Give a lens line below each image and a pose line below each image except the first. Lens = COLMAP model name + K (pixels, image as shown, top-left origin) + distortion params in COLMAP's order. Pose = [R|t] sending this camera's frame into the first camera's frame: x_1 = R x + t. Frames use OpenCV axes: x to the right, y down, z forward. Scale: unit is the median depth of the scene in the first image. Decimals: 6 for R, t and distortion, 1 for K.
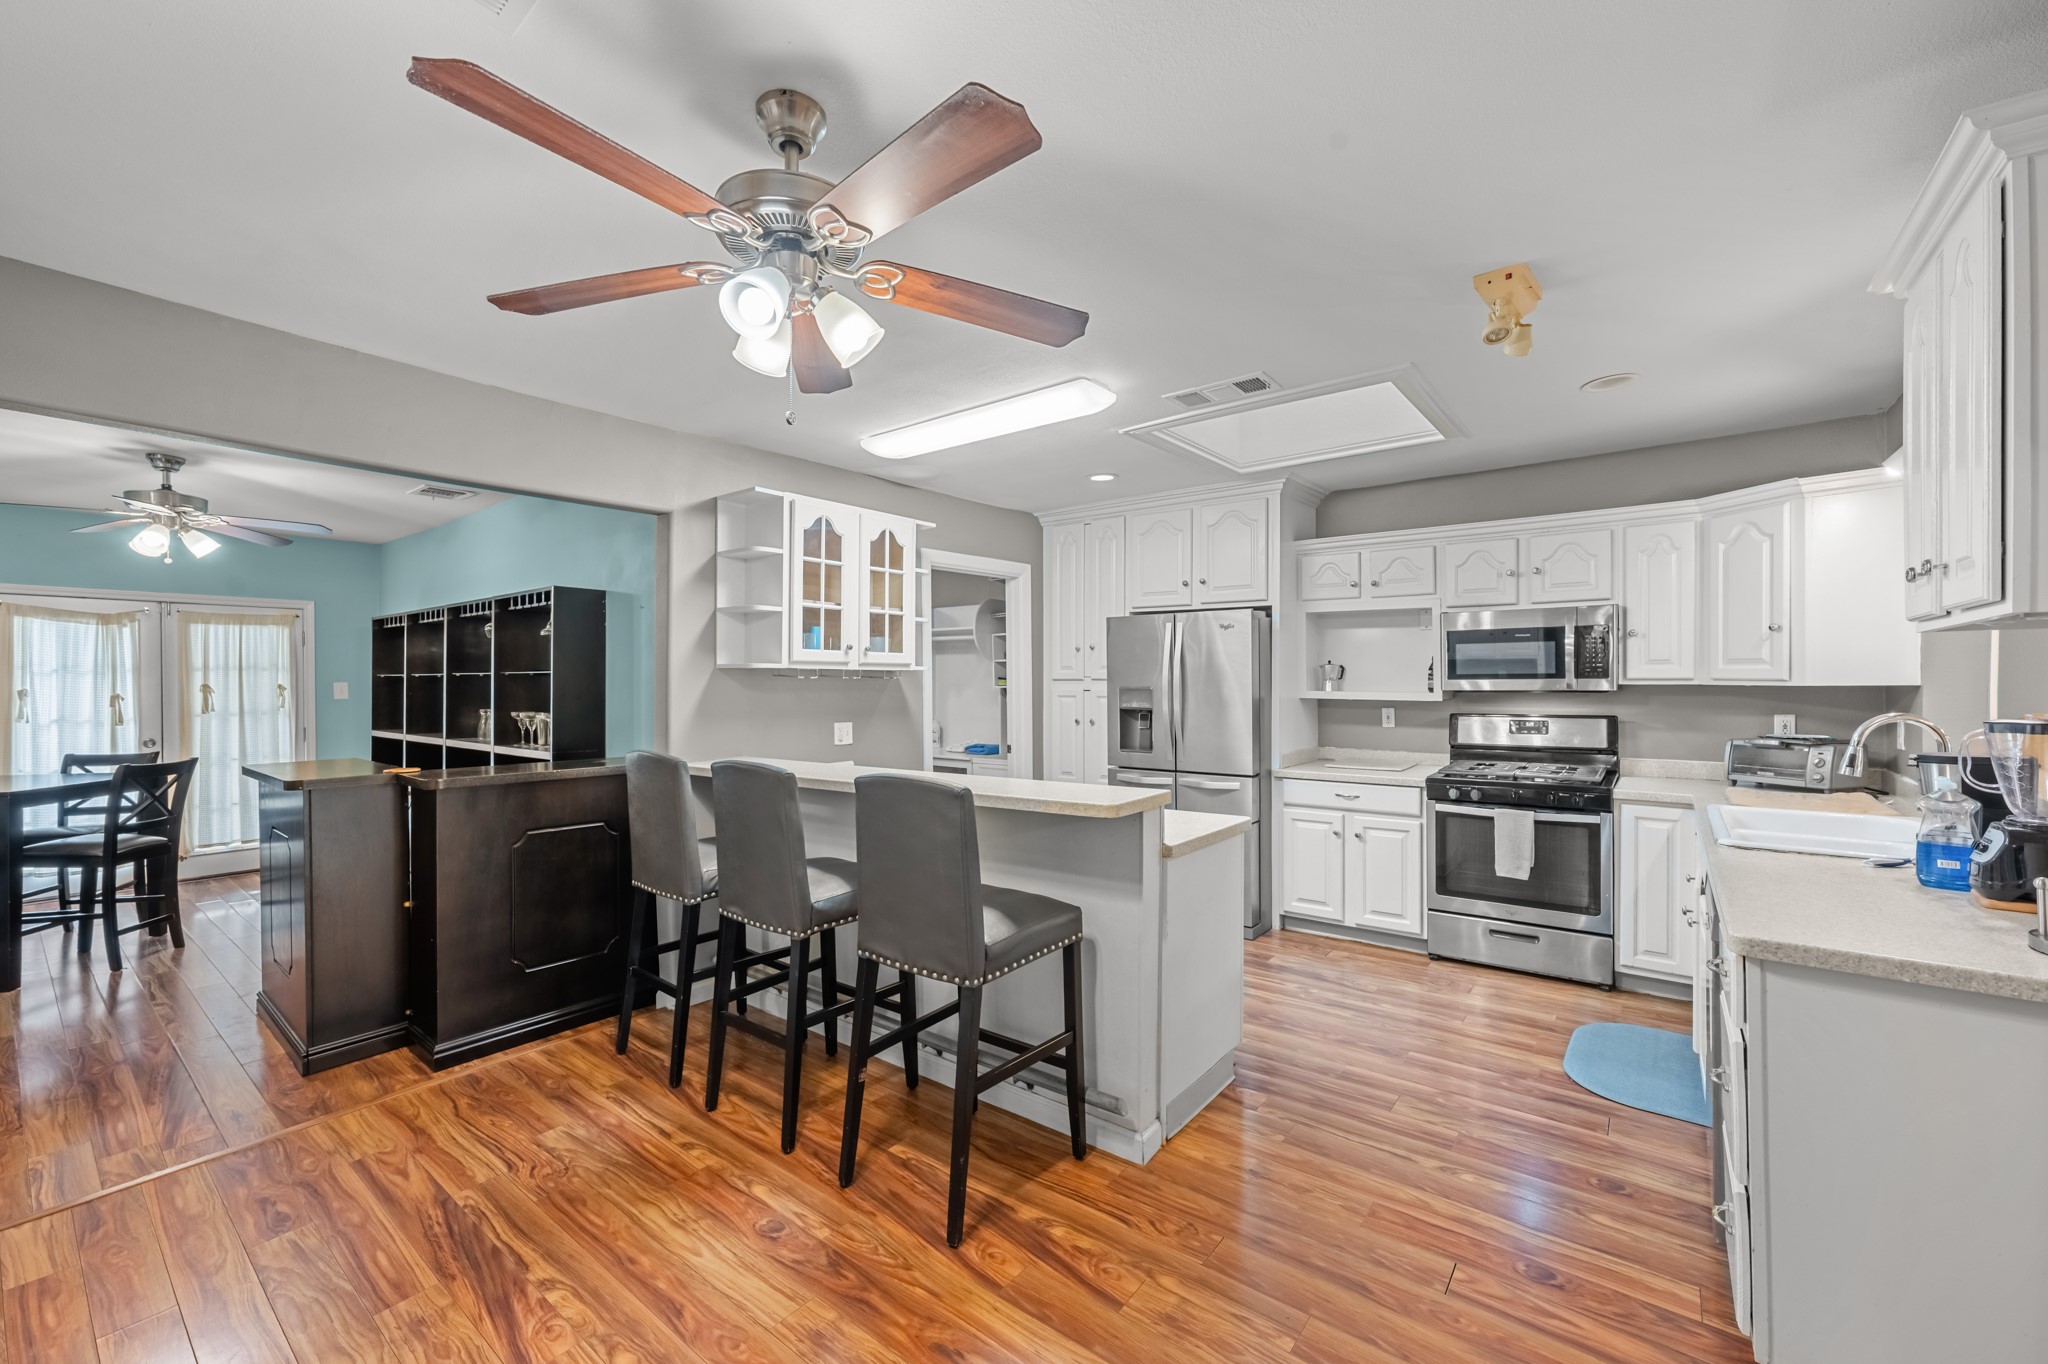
lens RADIAL K [[813.7, 0, 1037.8], [0, 813.7, 687.9], [0, 0, 1]] dist [-0.006326, 0.001851]
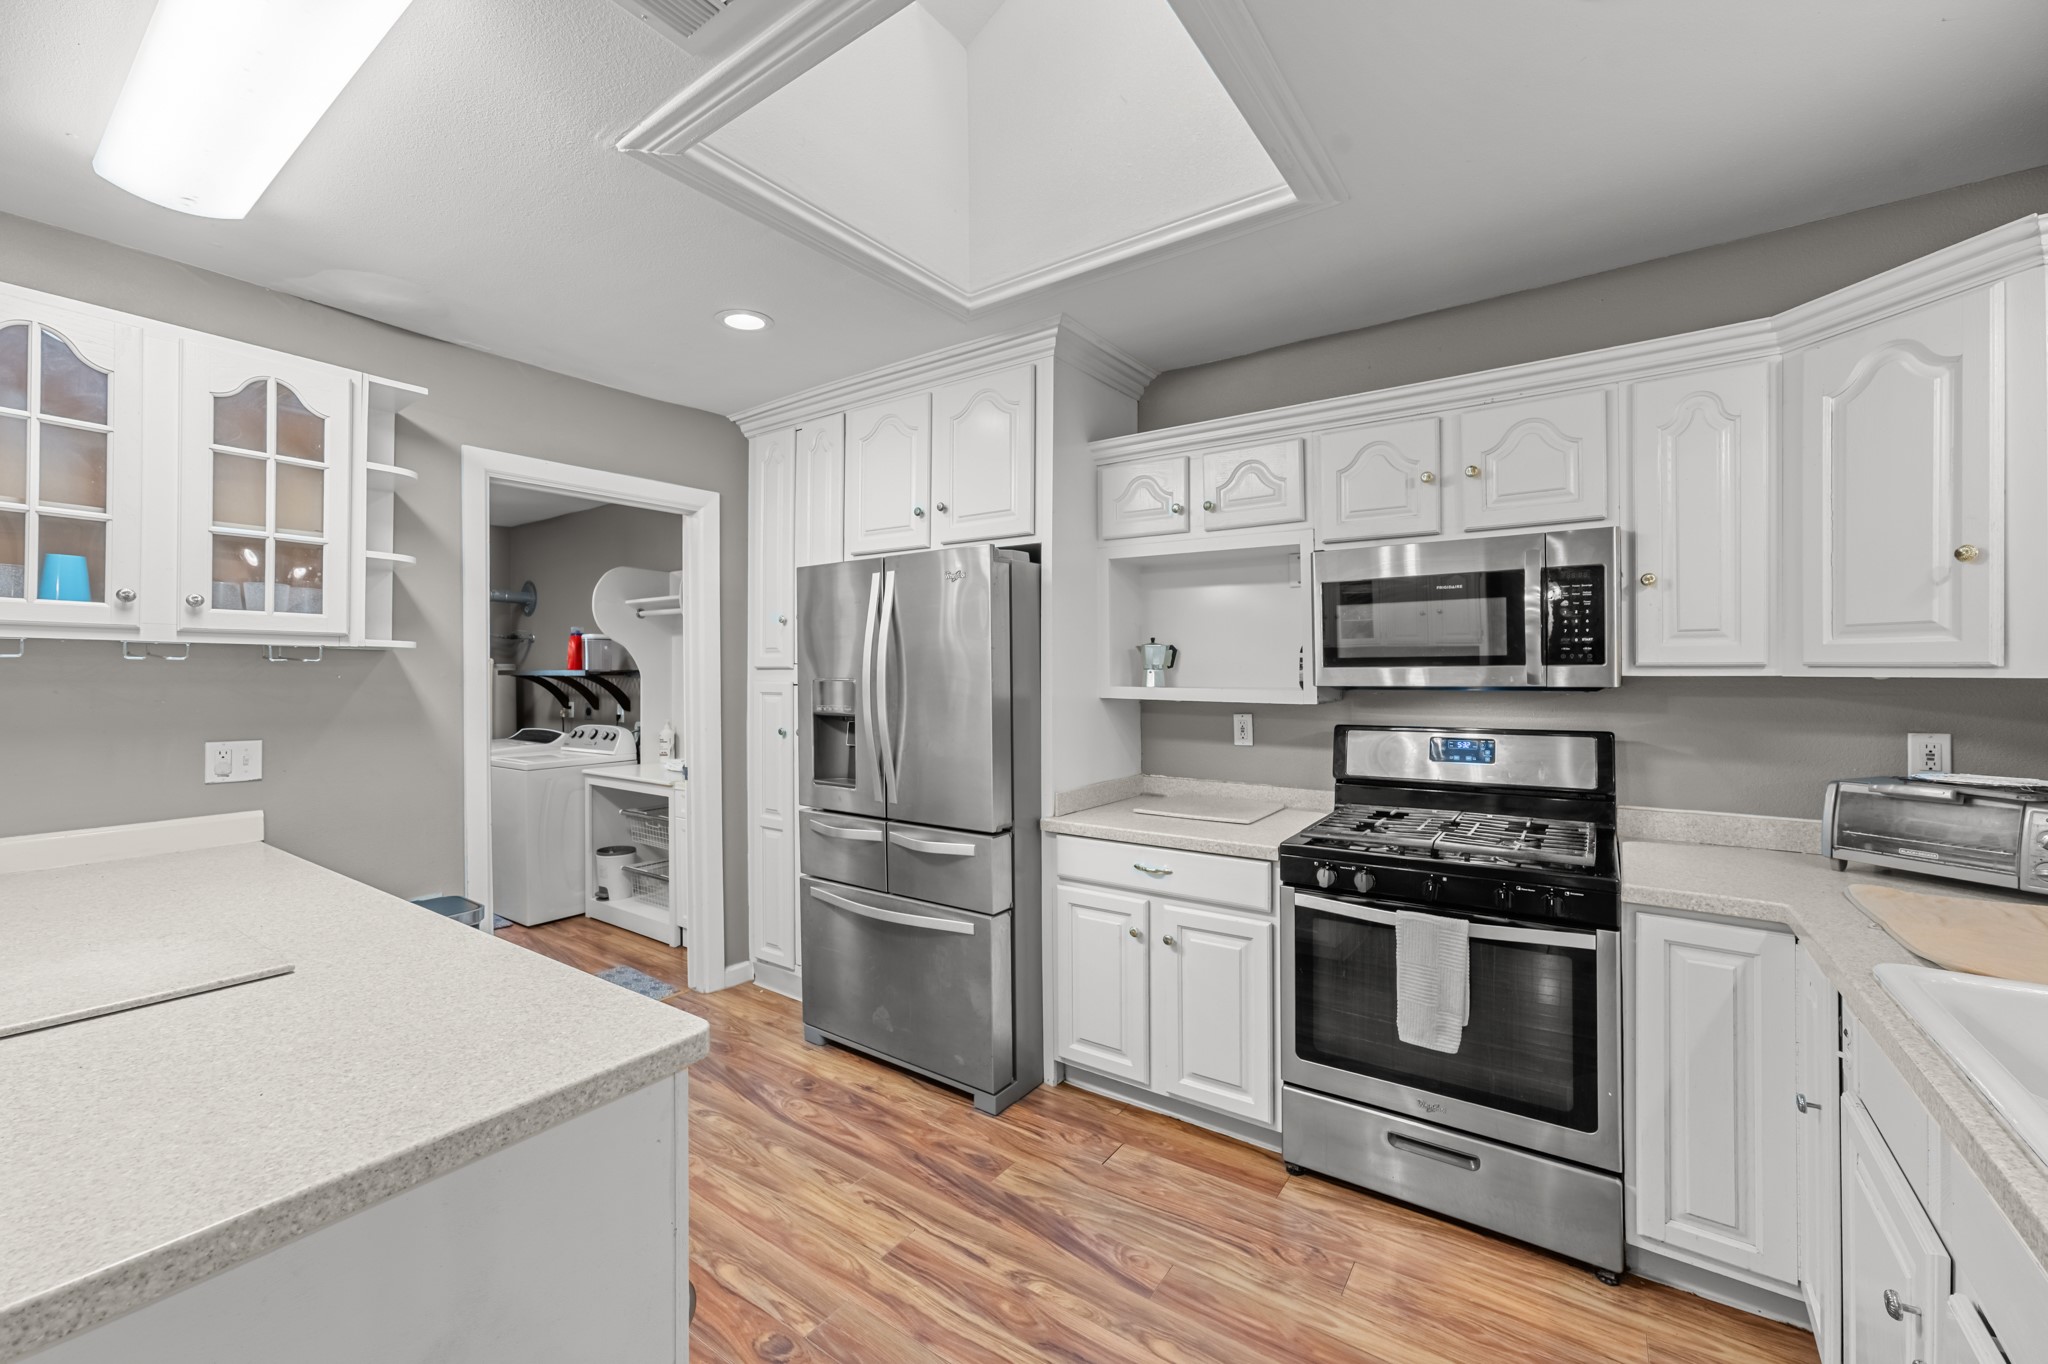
lens RADIAL K [[813.7, 0, 1026.6], [0, 813.7, 671.9], [0, 0, 1]] dist [-0.006326, 0.001851]
pose [[0.999227, 0.003830, 0.039127, 0.287627], [-0.003300, 0.999902, -0.013578, 0.001553], [-0.039176, 0.013438, 0.999142, 0.458169]]
